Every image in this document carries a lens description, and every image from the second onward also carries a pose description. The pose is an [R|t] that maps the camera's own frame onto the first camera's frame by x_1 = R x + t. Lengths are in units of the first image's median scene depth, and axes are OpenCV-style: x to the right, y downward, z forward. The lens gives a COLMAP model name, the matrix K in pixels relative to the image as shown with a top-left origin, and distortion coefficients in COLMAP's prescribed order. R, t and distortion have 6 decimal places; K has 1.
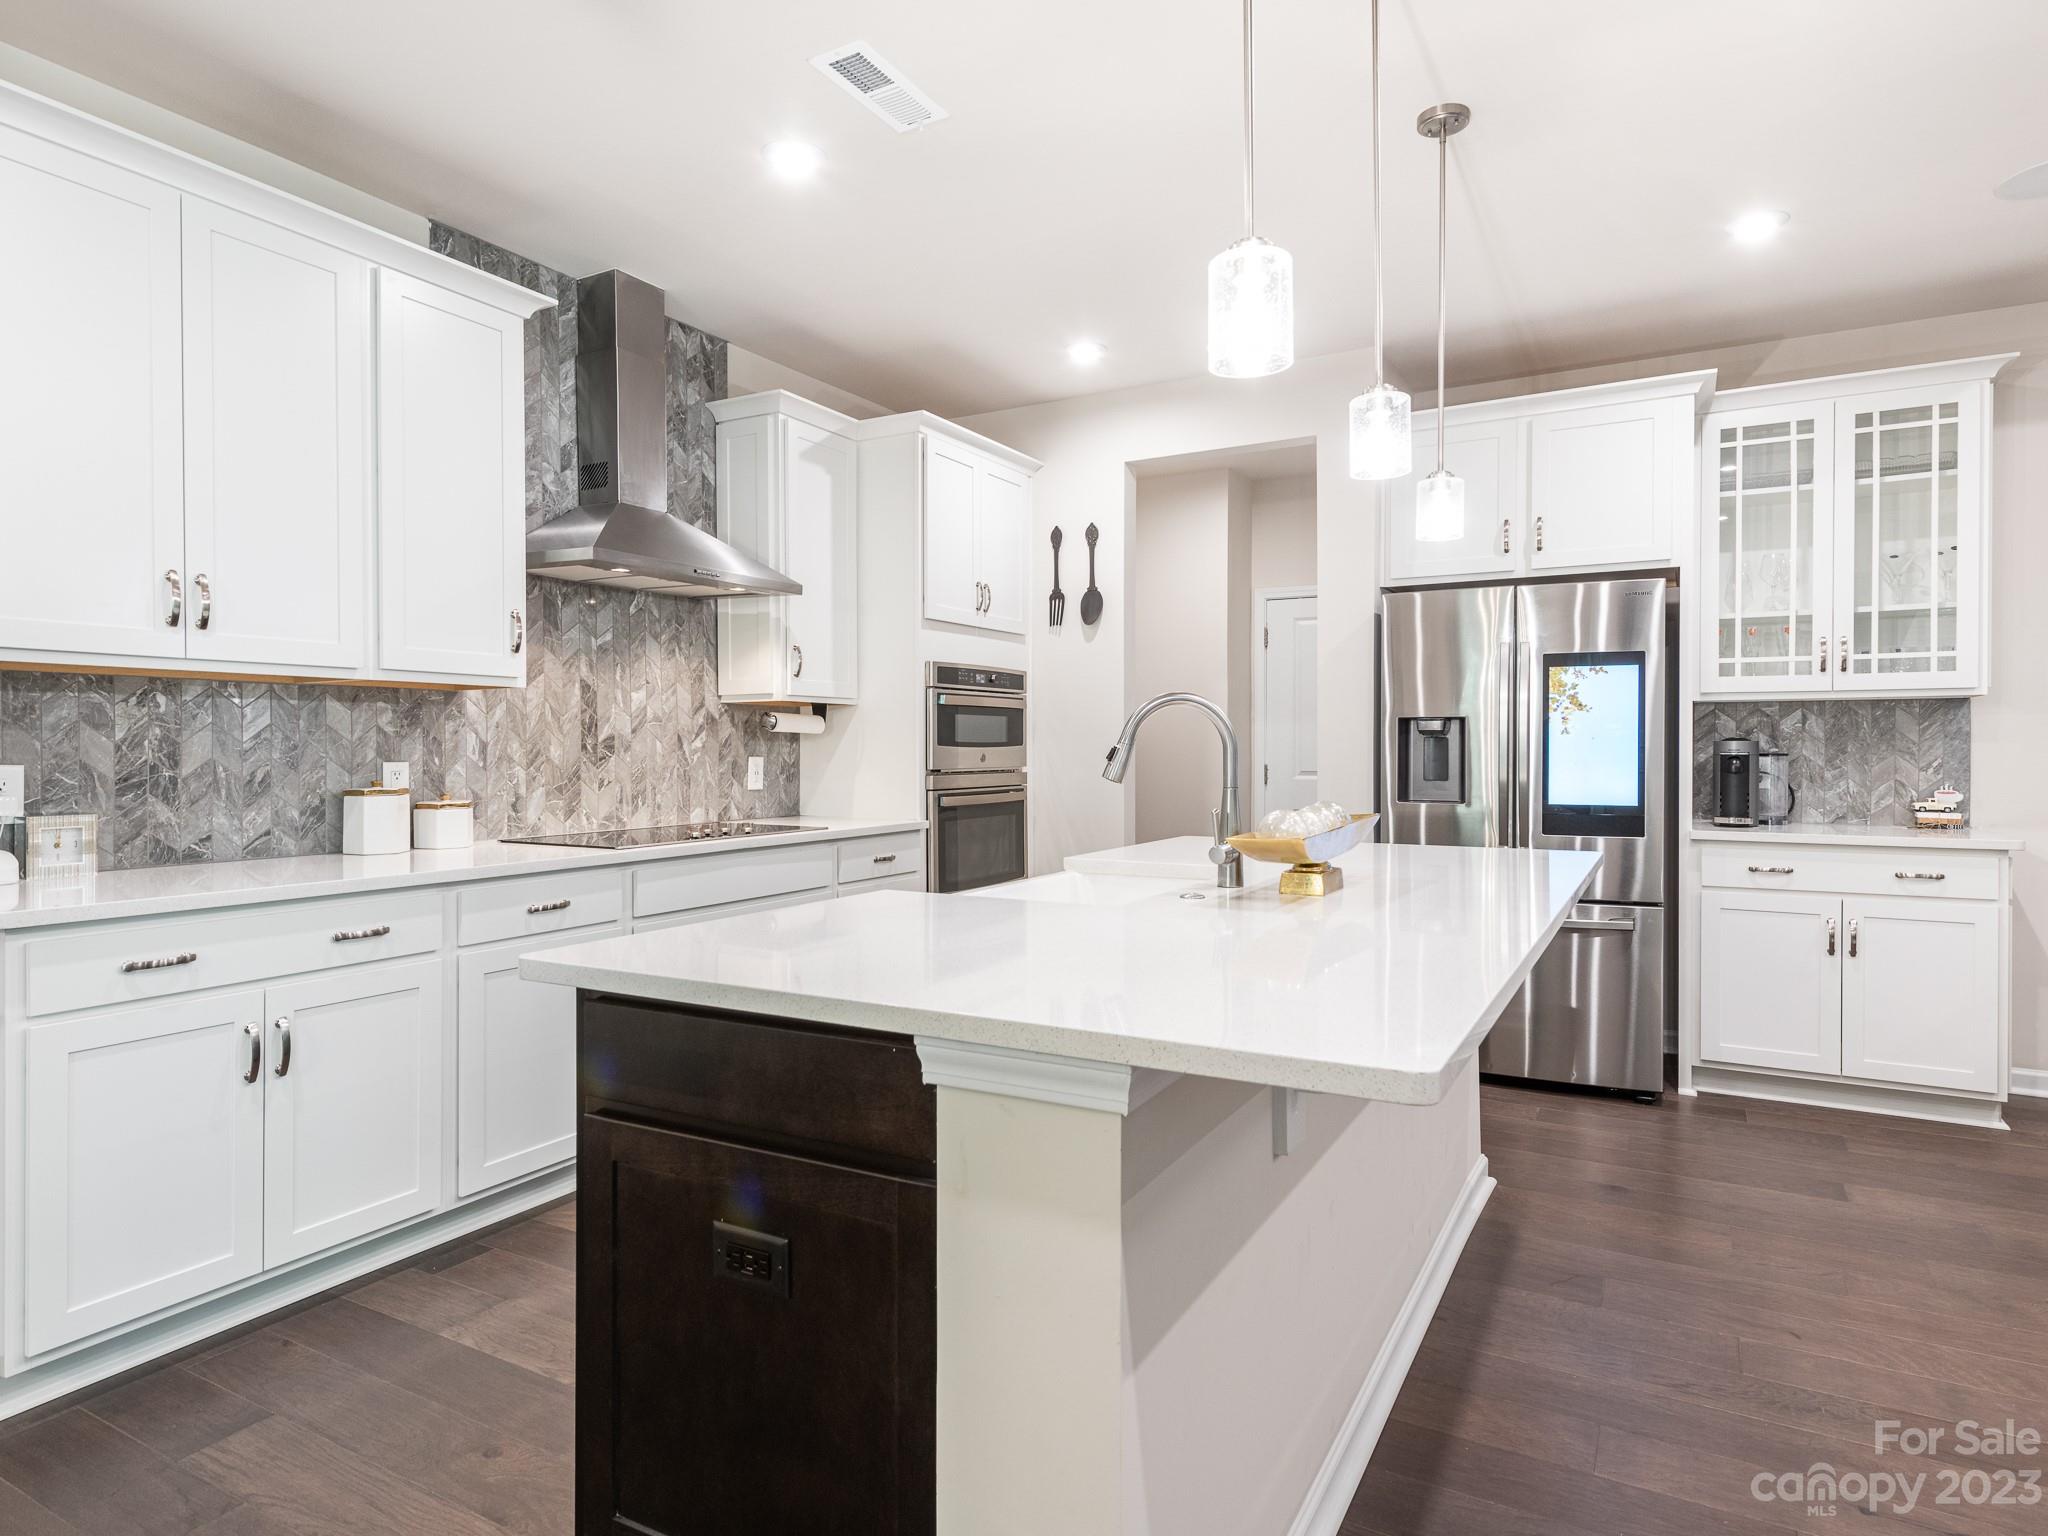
lens RADIAL K [[1171.2, 0, 1078.4], [0, 1171.2, 763.6], [0, 0, 1]] dist [0.012573, 0.000145]
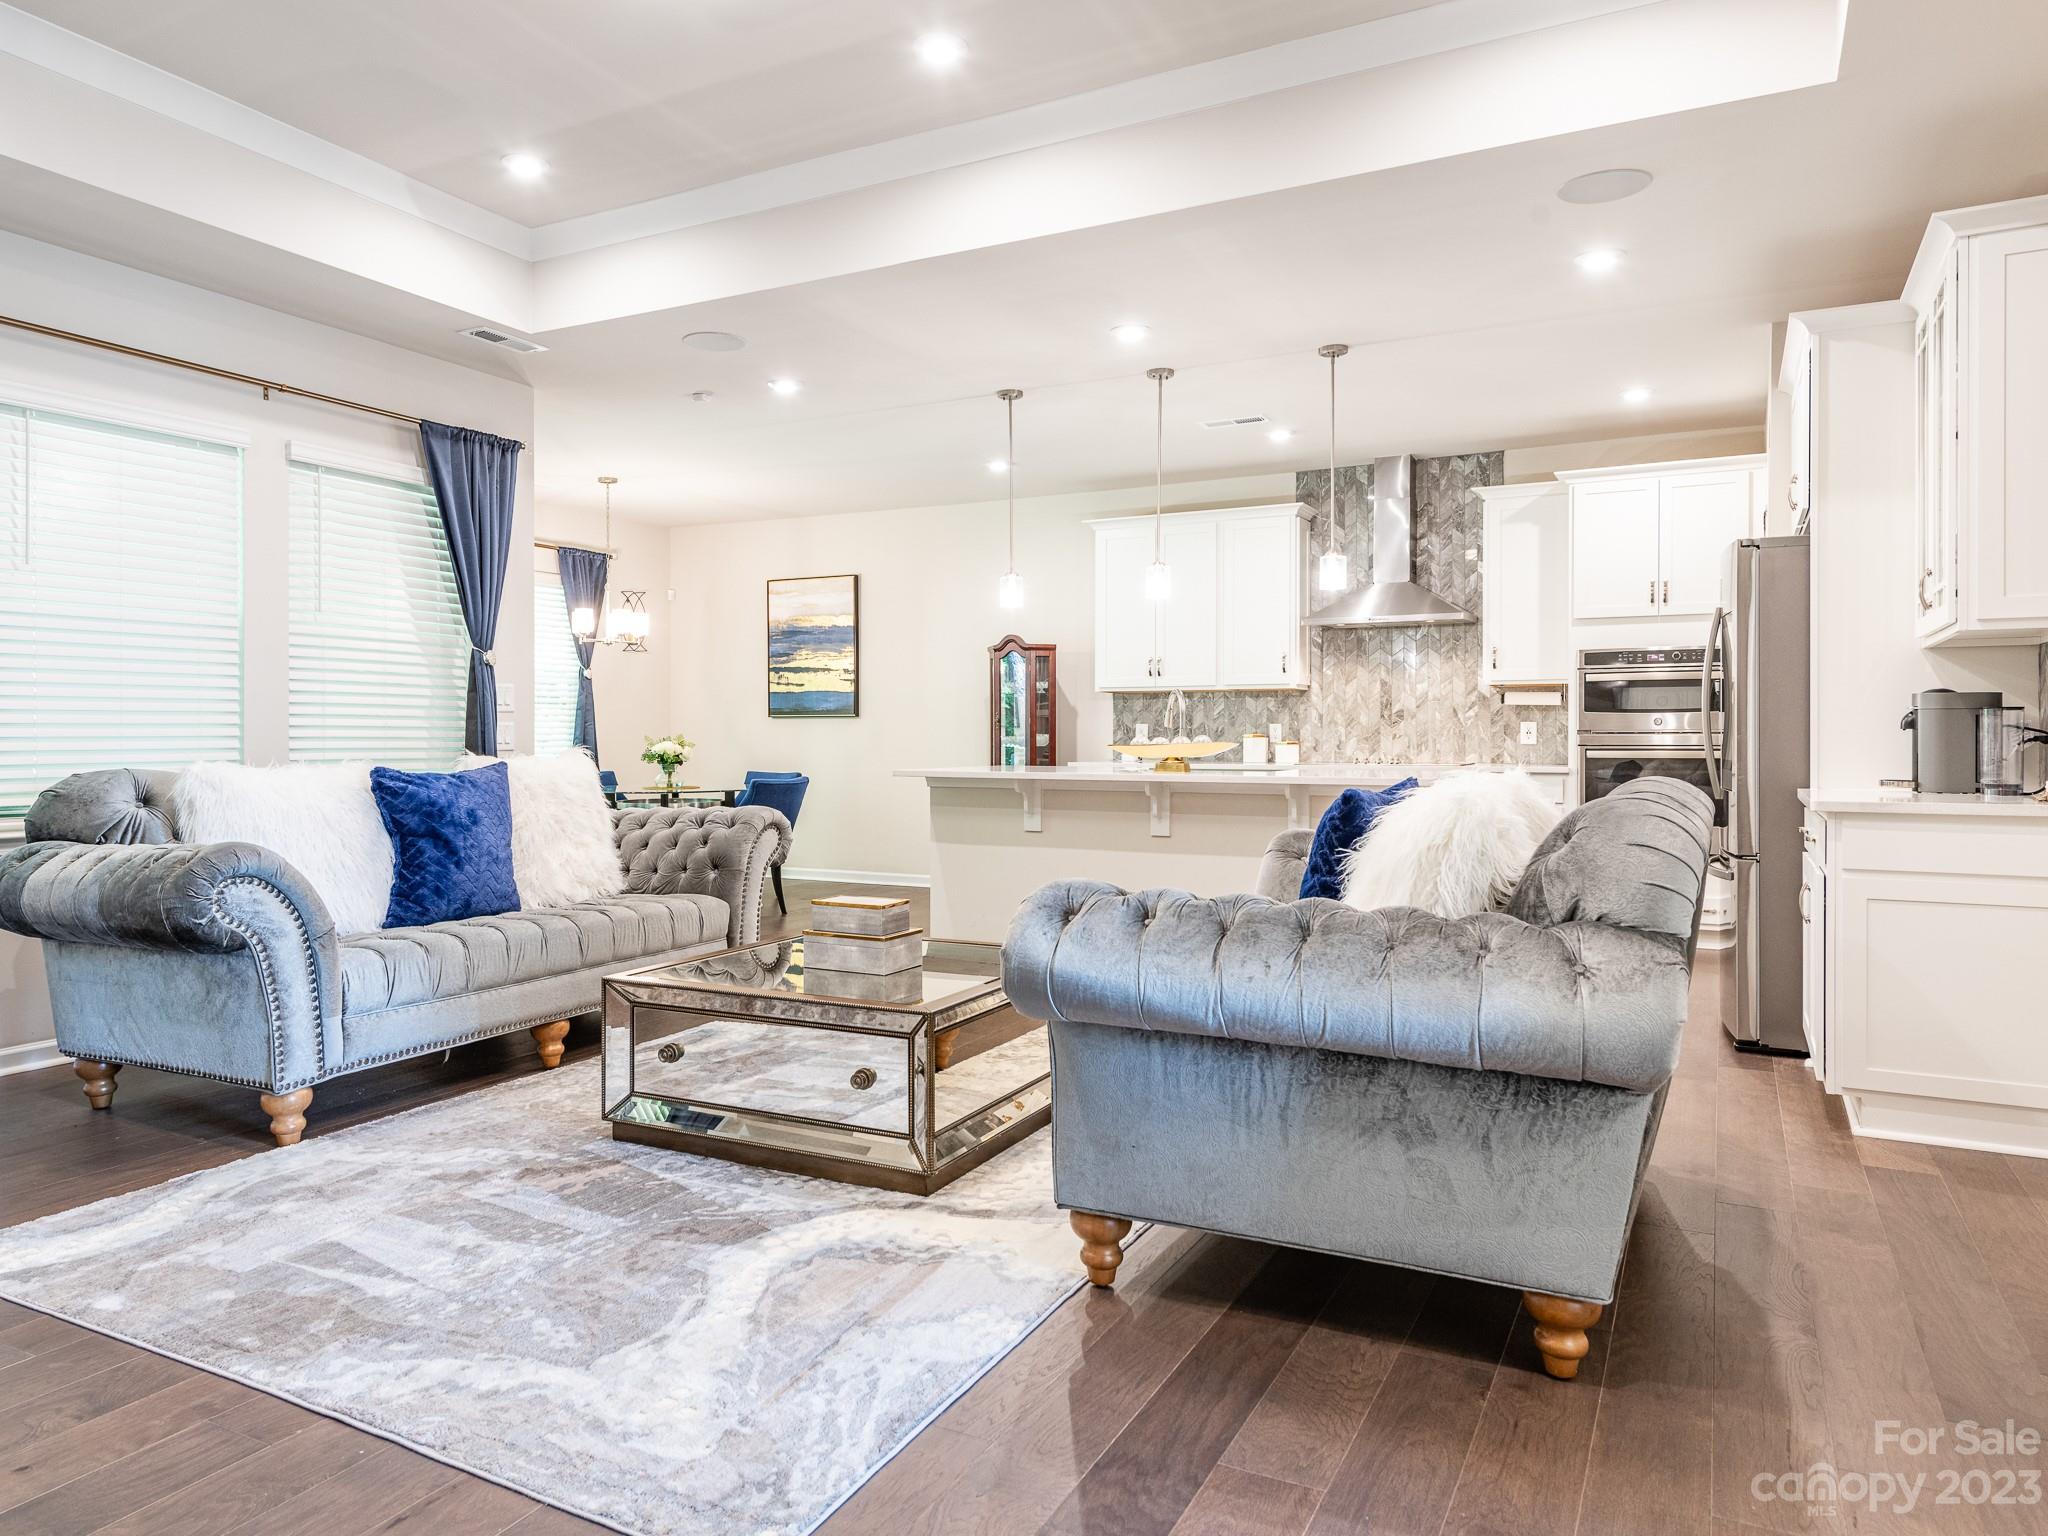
lens RADIAL K [[1410.3, 0, 918.5], [0, 1410.3, 758.1], [0, 0, 1]] dist [0.020031, -0.000910]
pose [[-0.018135, 0.017483, -0.999683, 1.715400], [-0.012858, 0.999760, 0.017717, 0.020712], [0.999753, 0.013175, -0.017906, 0.297963]]
